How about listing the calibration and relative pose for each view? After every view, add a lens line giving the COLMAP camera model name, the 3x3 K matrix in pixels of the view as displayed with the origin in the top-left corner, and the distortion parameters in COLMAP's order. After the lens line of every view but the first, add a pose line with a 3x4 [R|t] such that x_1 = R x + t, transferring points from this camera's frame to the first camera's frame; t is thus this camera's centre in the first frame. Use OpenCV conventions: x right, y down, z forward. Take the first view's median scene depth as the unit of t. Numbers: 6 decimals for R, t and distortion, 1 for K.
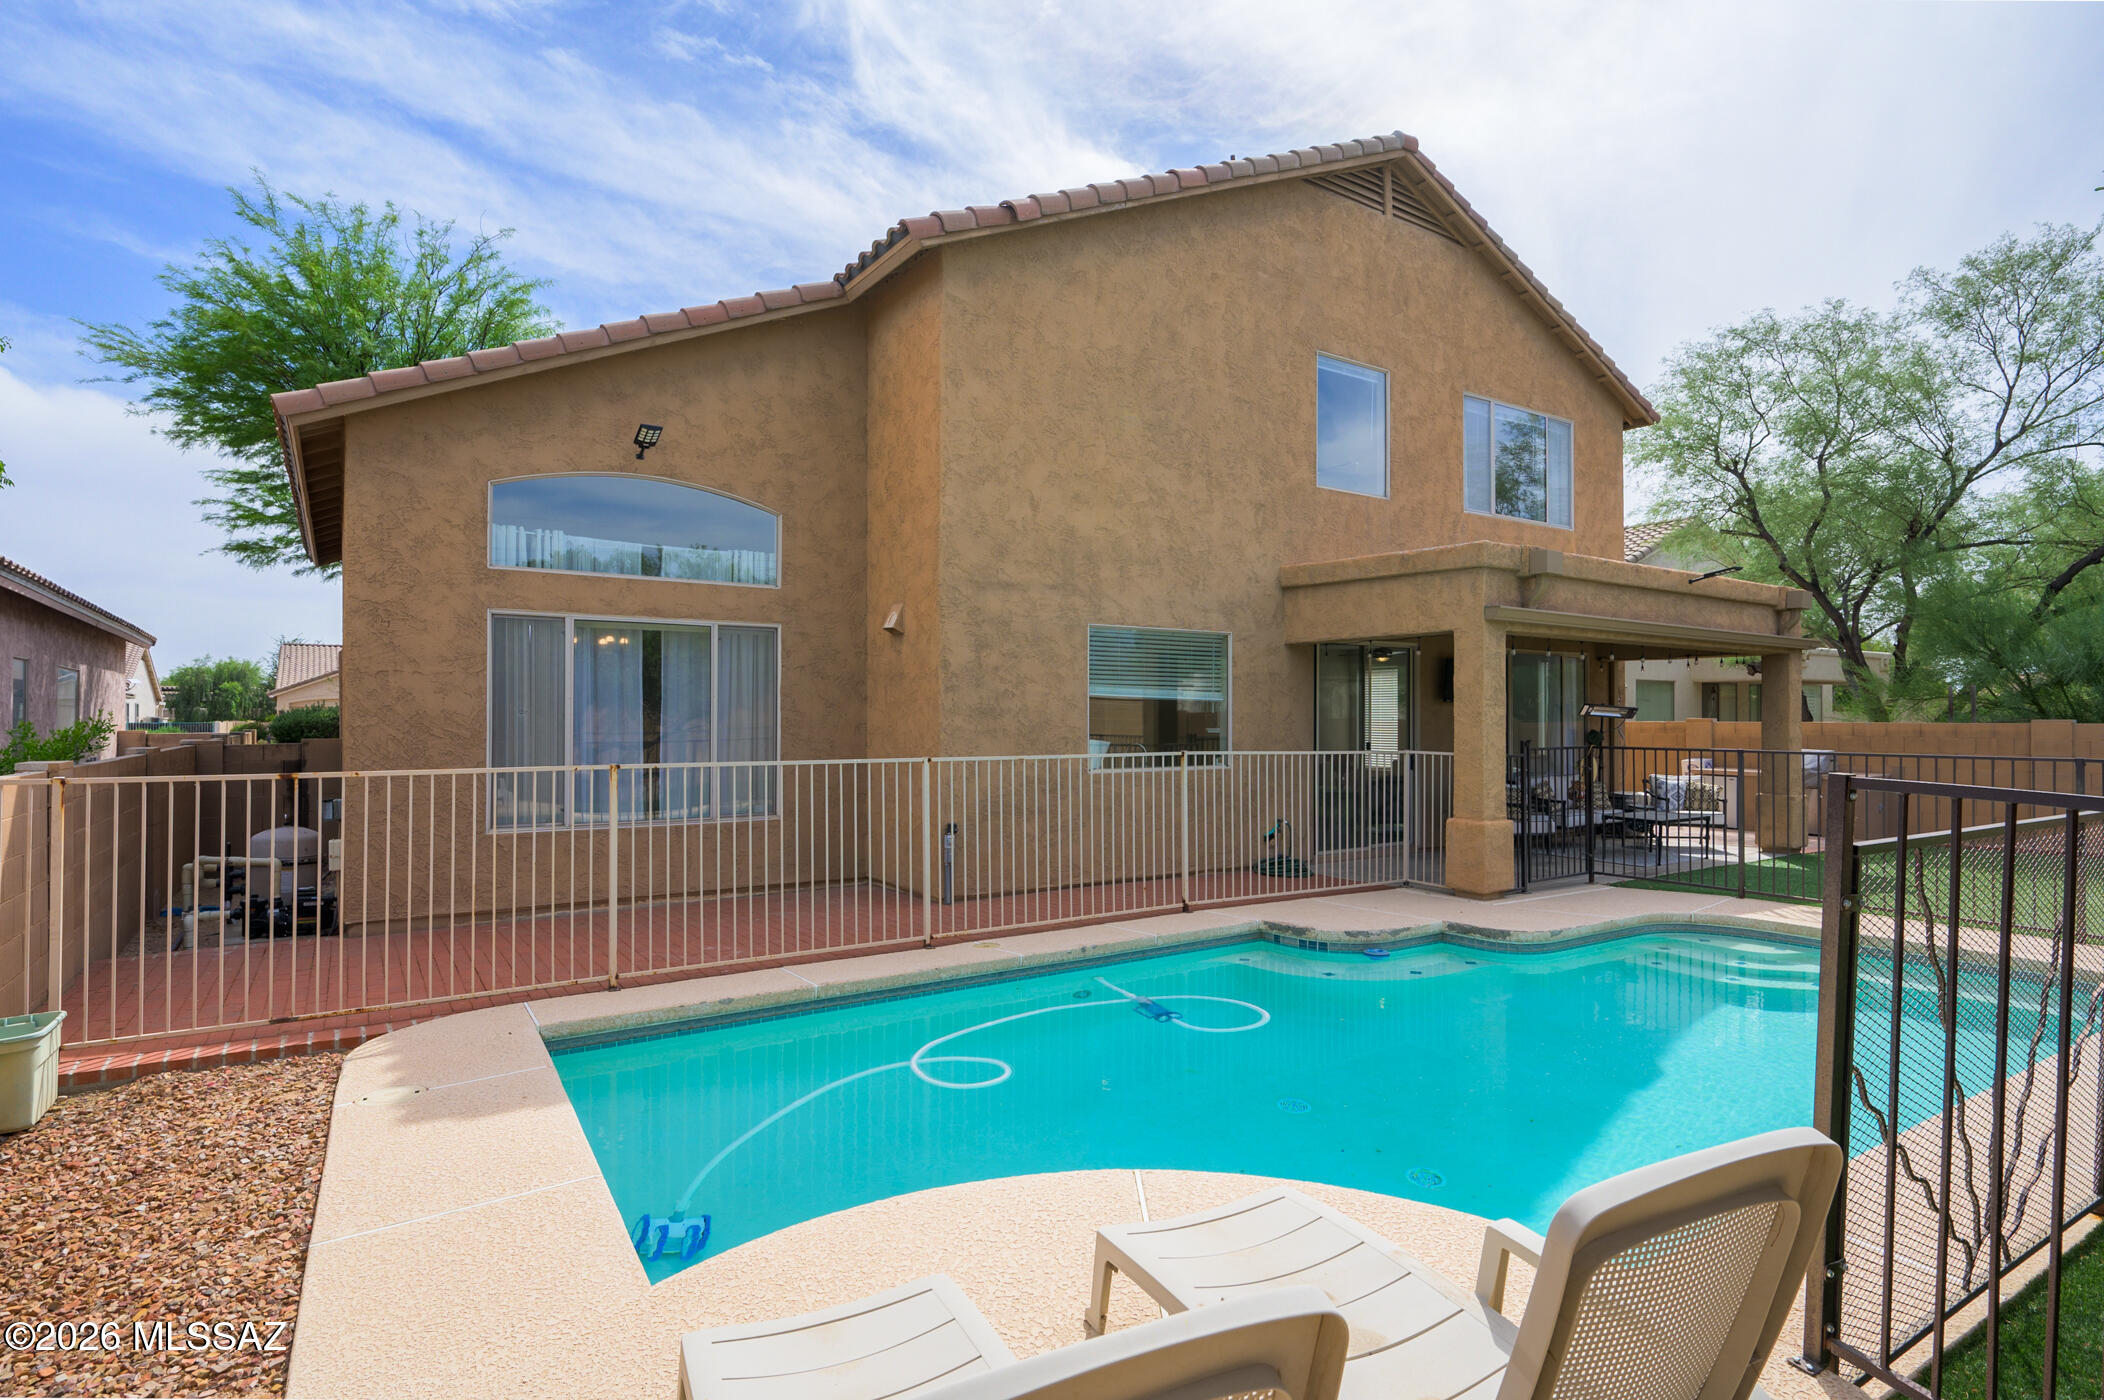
lens RADIAL K [[1055.9, 0, 1052.0], [0, 1055.9, 700.0], [0, 0, 1]] dist [-0.001970, -0.000391]
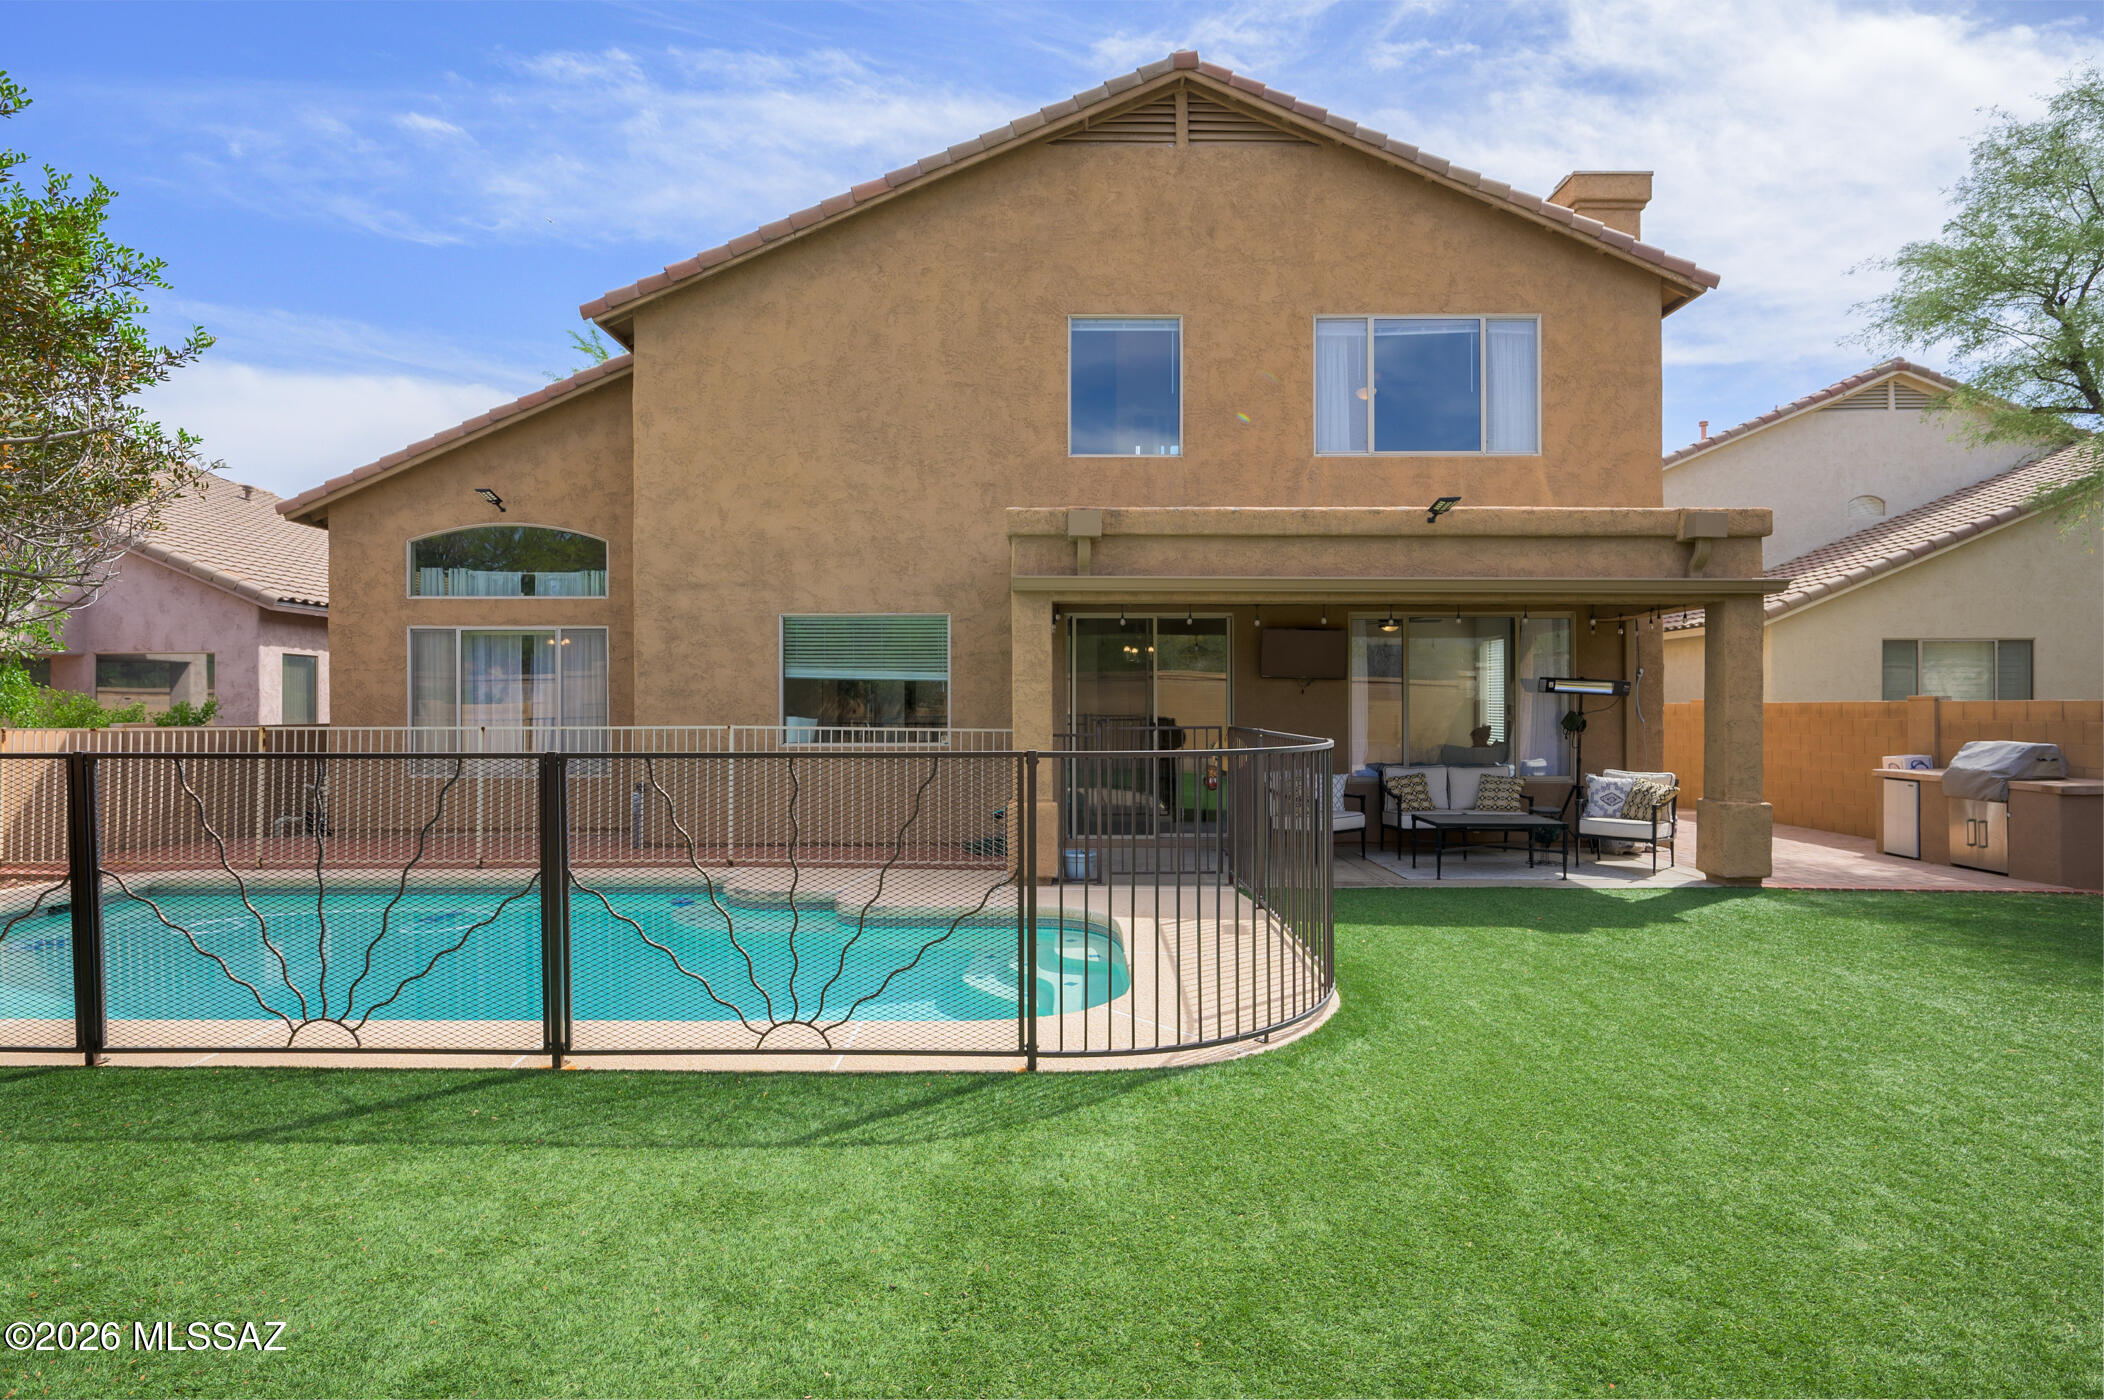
lens RADIAL K [[1107.9, 0, 1052.0], [0, 1107.9, 700.0], [0, 0, 1]] dist [-0.004358, 0.000355]
pose [[0.835910, -0.005607, -0.548838, 0.901131], [0.012050, 0.999894, 0.008138, 0.013350], [0.548734, -0.013416, 0.835889, 0.162160]]
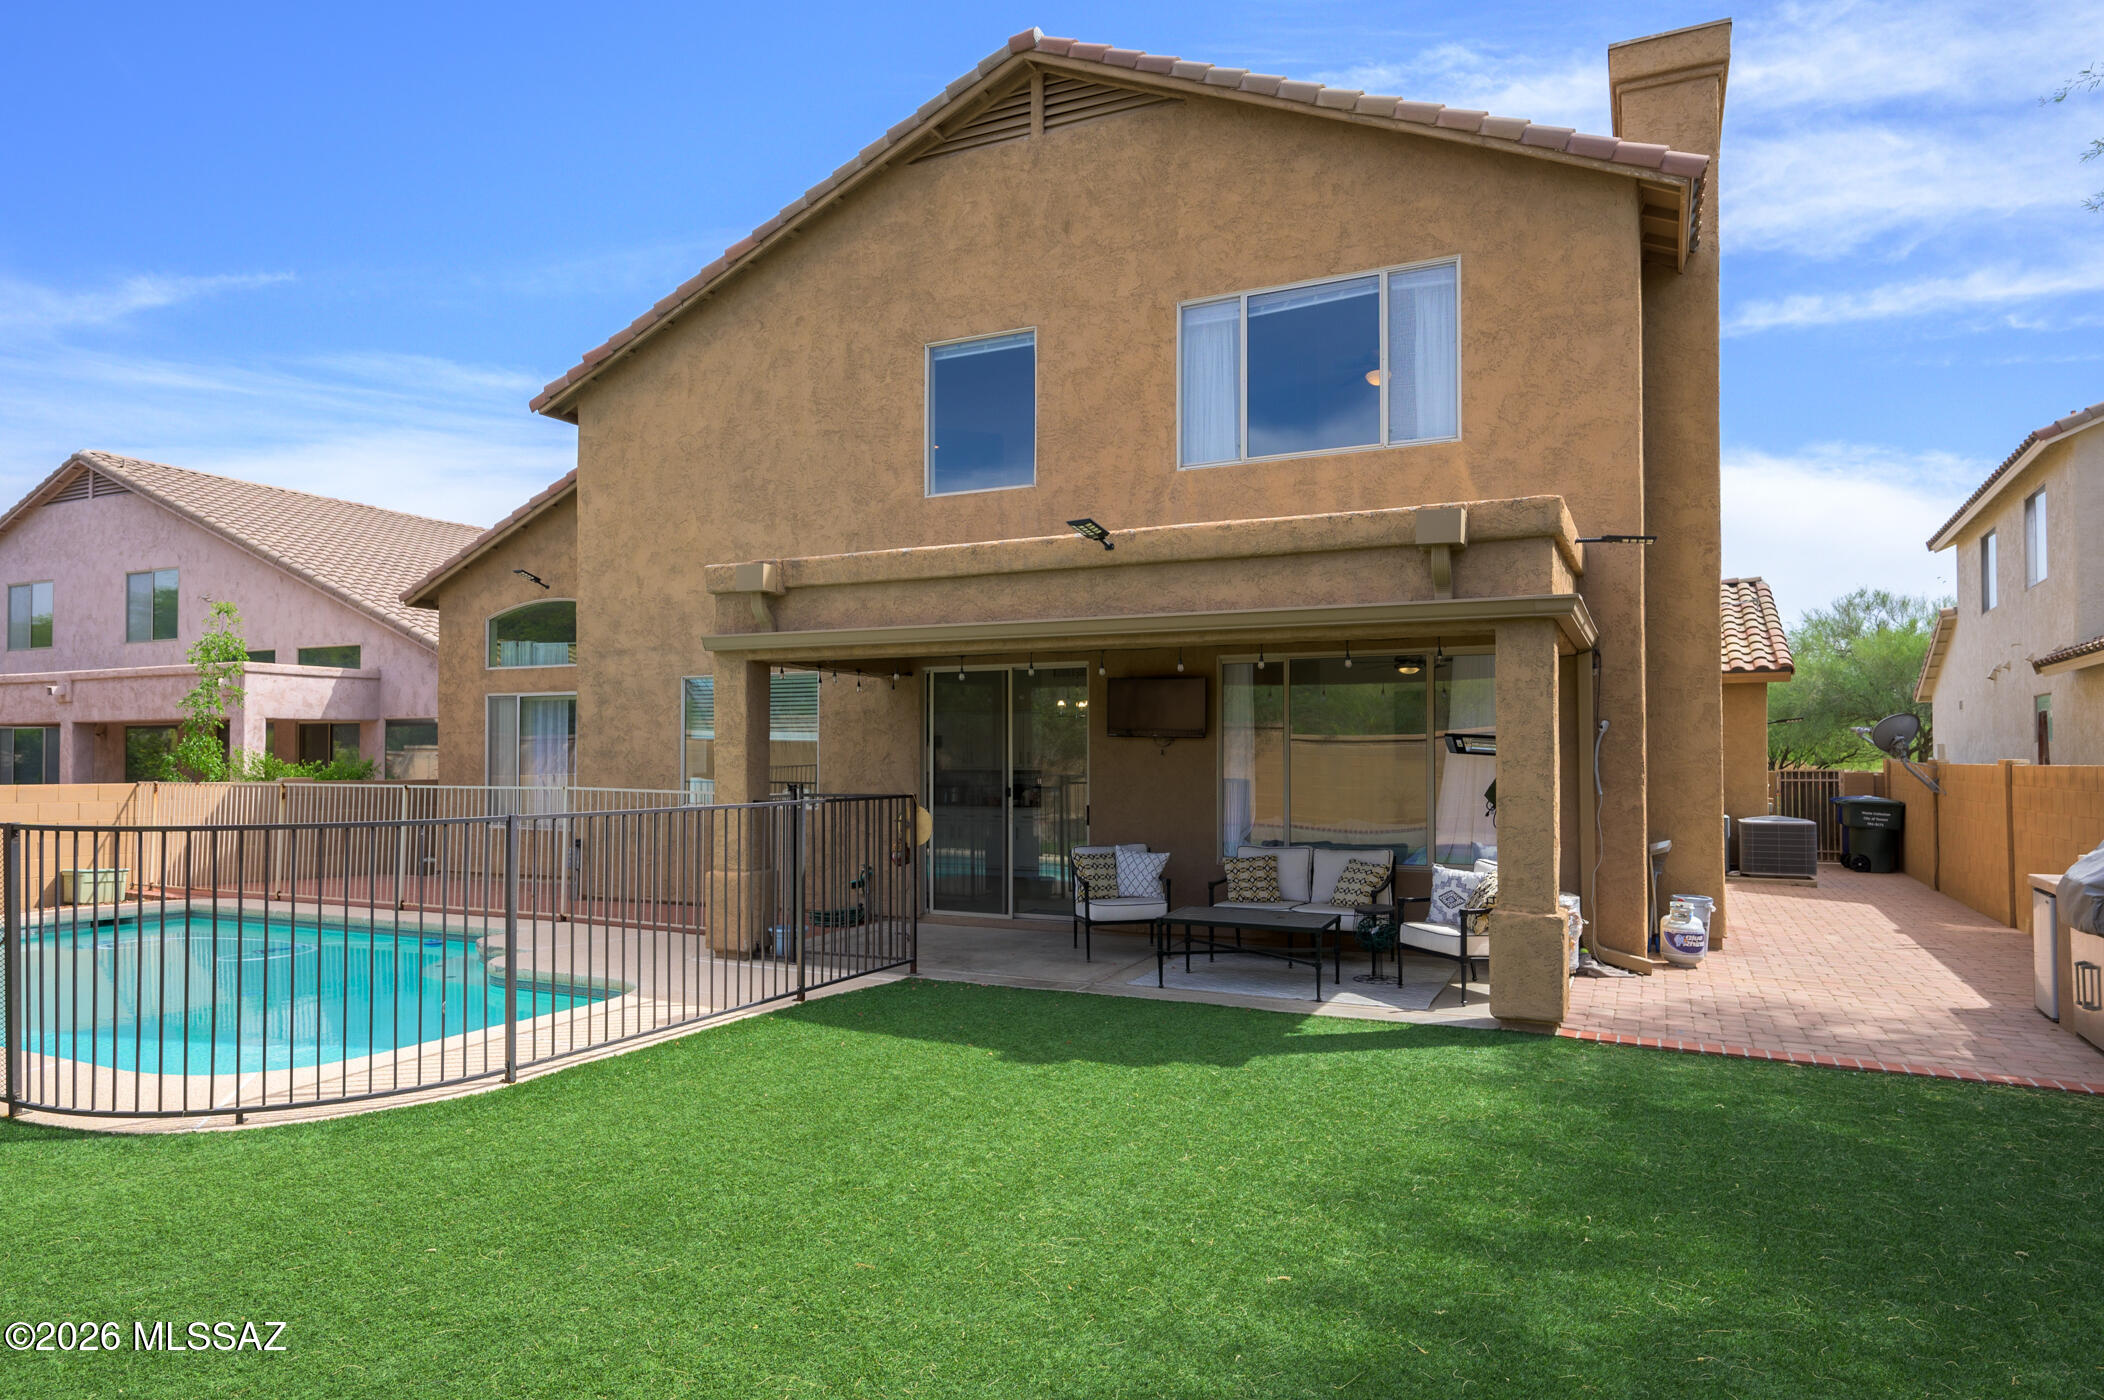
lens RADIAL K [[1220.1, 0, 1065.4], [0, 1220.1, 728.5], [0, 0, 1]] dist [-0.002860, -0.000387]
pose [[0.526514, -0.021886, -0.849885, 1.342864], [0.015556, 0.999749, -0.016109, 0.011972], [0.850024, -0.004739, 0.526722, 0.635296]]
